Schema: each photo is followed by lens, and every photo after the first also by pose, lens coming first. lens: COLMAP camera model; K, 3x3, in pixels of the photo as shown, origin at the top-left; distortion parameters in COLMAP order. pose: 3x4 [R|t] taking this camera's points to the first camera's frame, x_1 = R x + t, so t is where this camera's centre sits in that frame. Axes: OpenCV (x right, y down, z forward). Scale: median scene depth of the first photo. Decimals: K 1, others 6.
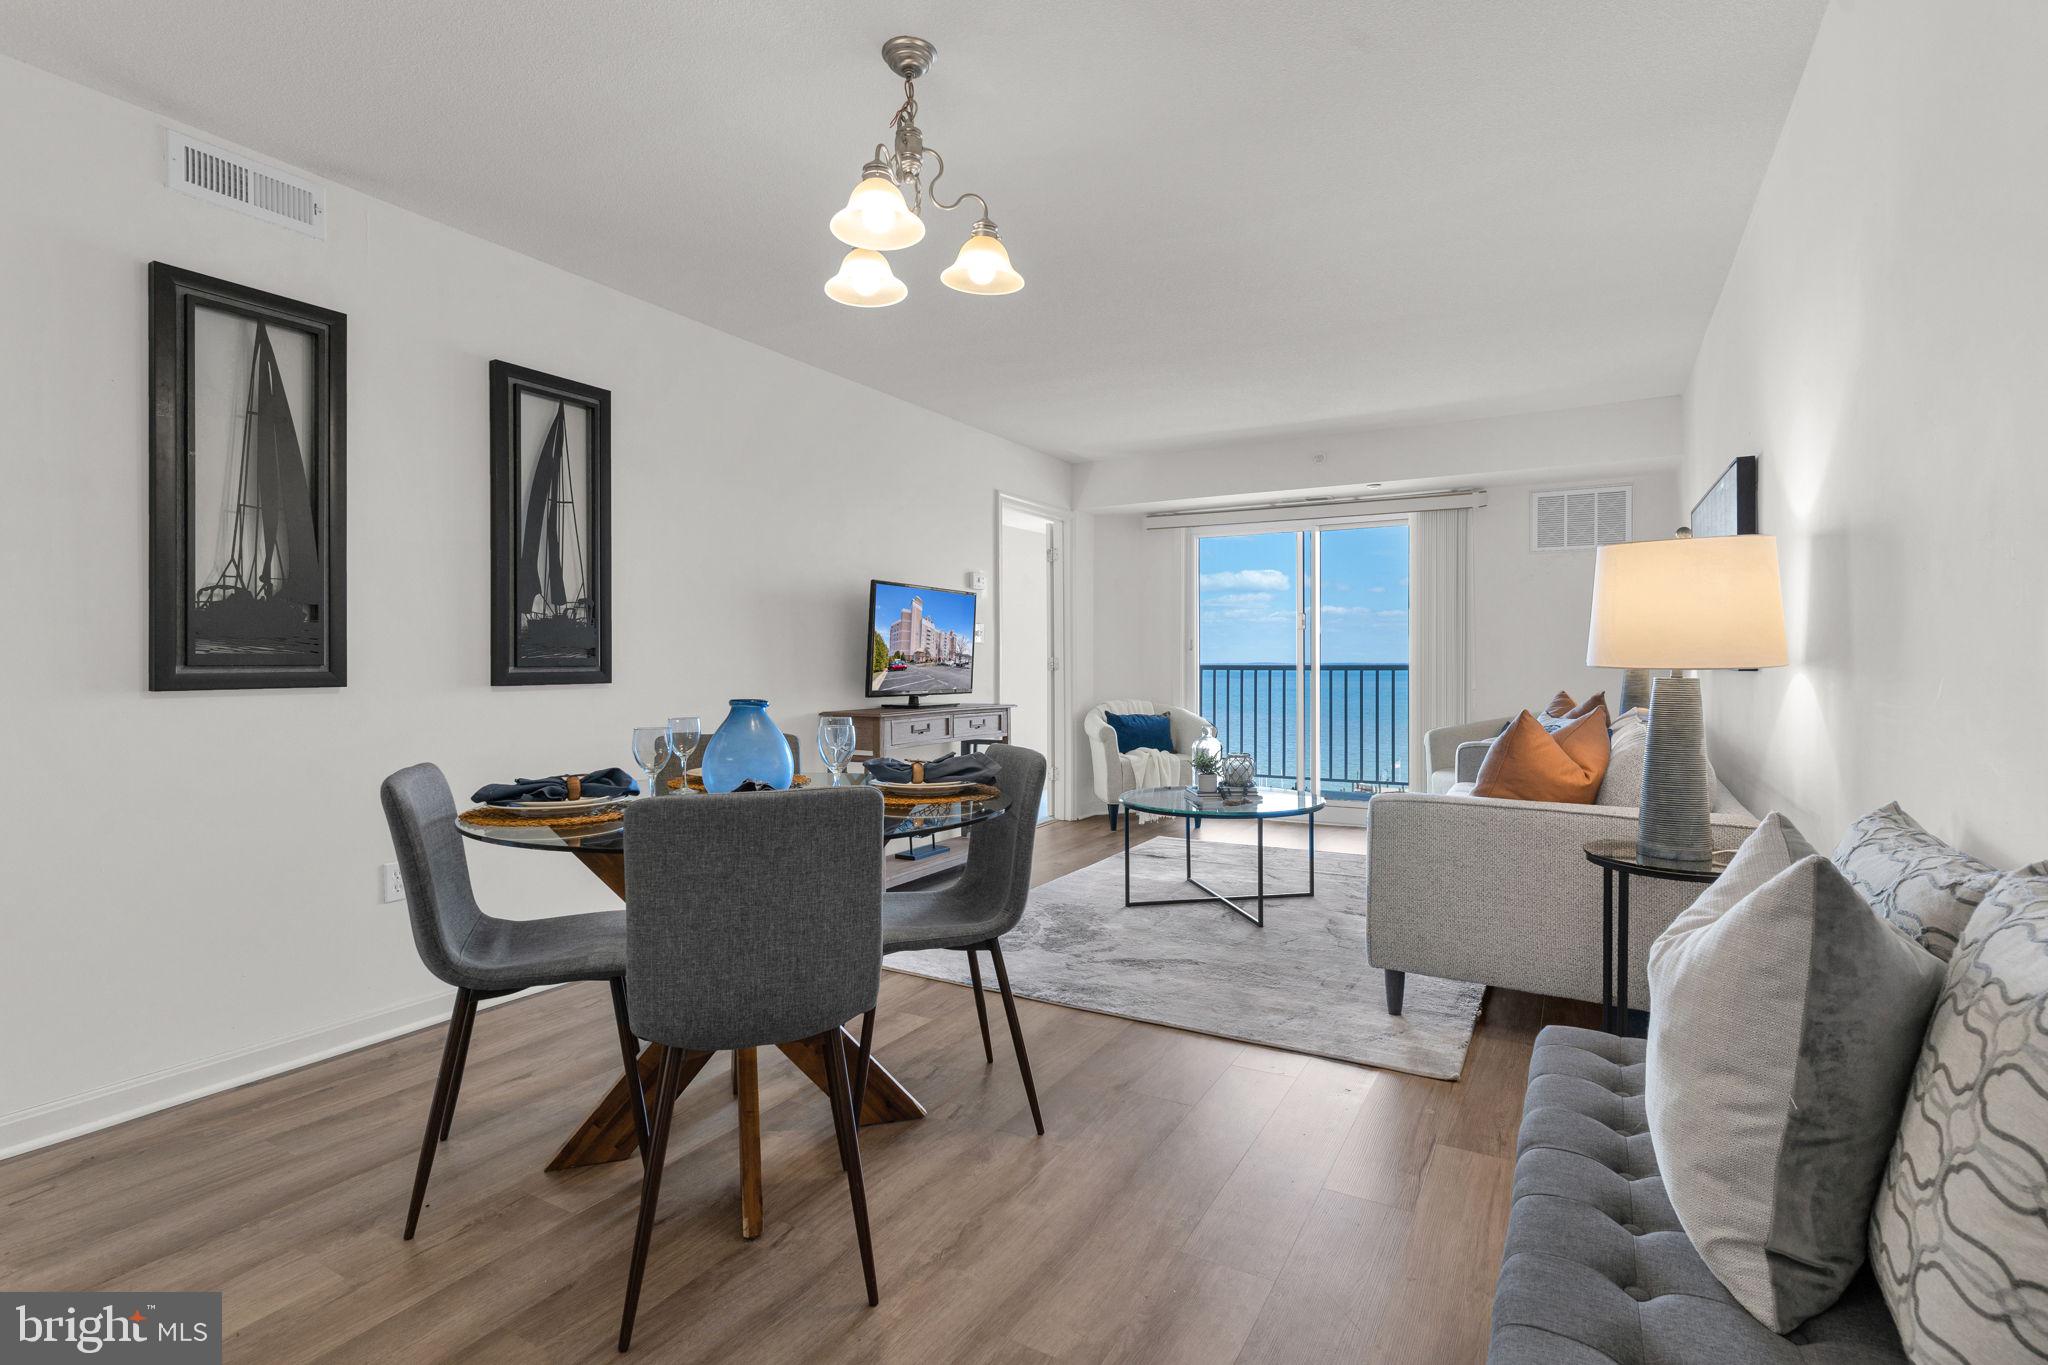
lens RADIAL K [[991.3, 0, 995.1], [0, 991.3, 647.9], [0, 0, 1]] dist [0.000693, 0.000999]
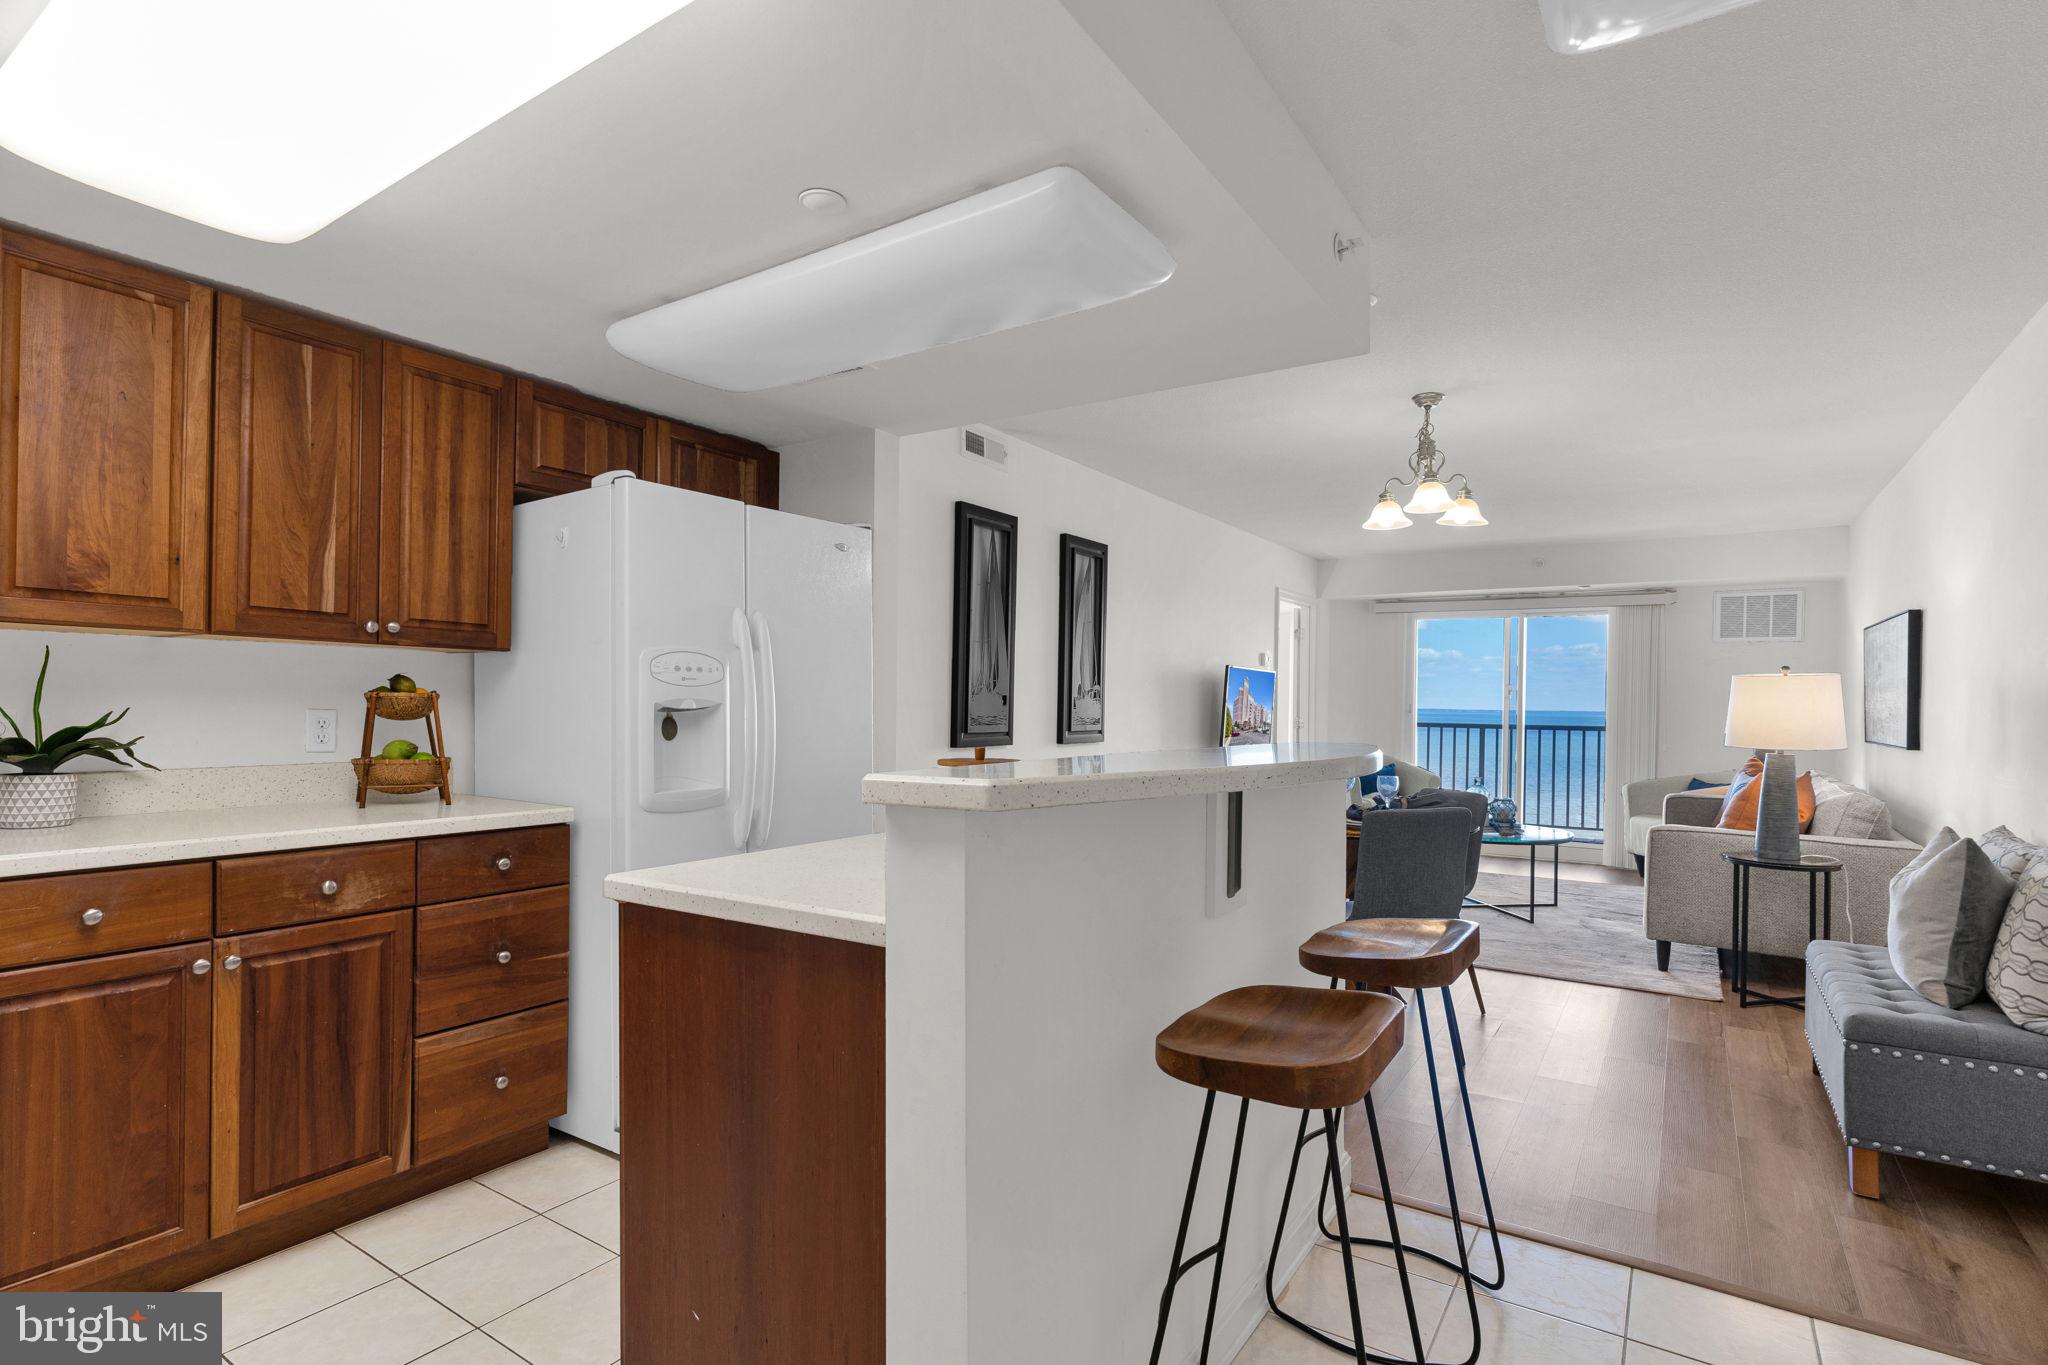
lens RADIAL K [[991.3, 0, 1018.5], [0, 991.3, 694.1], [0, 0, 1]] dist [0.000693, 0.000999]
pose [[0.997974, 0.016361, -0.061490, -0.580268], [-0.016023, 0.999854, 0.005988, -0.056908], [0.061579, -0.004991, 0.998090, -0.676483]]
